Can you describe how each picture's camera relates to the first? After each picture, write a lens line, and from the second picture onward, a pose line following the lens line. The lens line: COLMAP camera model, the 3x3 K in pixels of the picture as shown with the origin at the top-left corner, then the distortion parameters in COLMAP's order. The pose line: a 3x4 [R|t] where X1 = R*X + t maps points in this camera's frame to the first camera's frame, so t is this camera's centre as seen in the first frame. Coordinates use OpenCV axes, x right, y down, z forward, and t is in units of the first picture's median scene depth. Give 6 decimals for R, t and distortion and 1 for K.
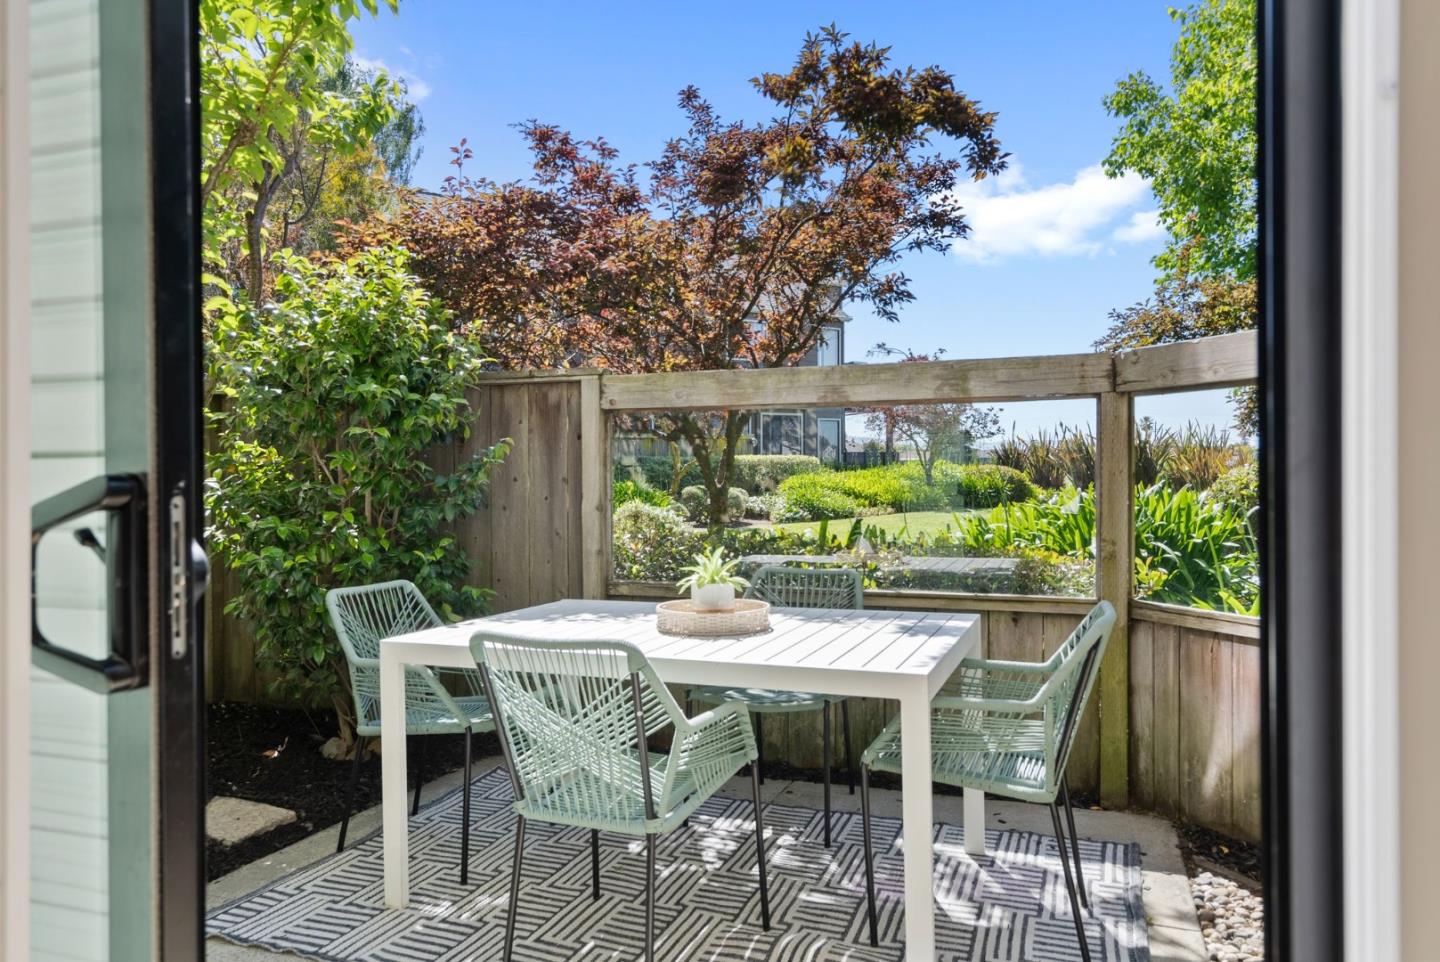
lens RADIAL K [[957.9, 0, 722.2], [0, 957.9, 483.5], [0, 0, 1]] dist [0.011120, 0.002104]
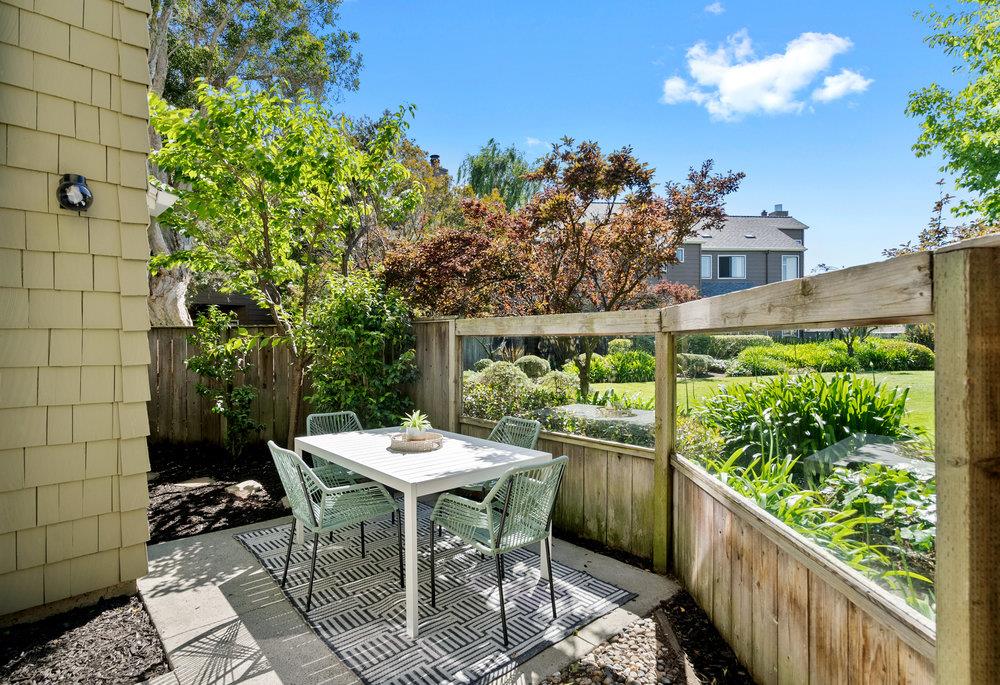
lens RADIAL K [[506.8, 0, 498.4], [0, 506.8, 340.5], [0, 0, 1]] dist [-0.007958, -0.001350]
pose [[0.885684, 0.010075, -0.464179, 0.467101], [-0.012712, 0.999916, -0.002552, -0.061540], [0.464114, 0.008161, 0.885738, 0.044341]]
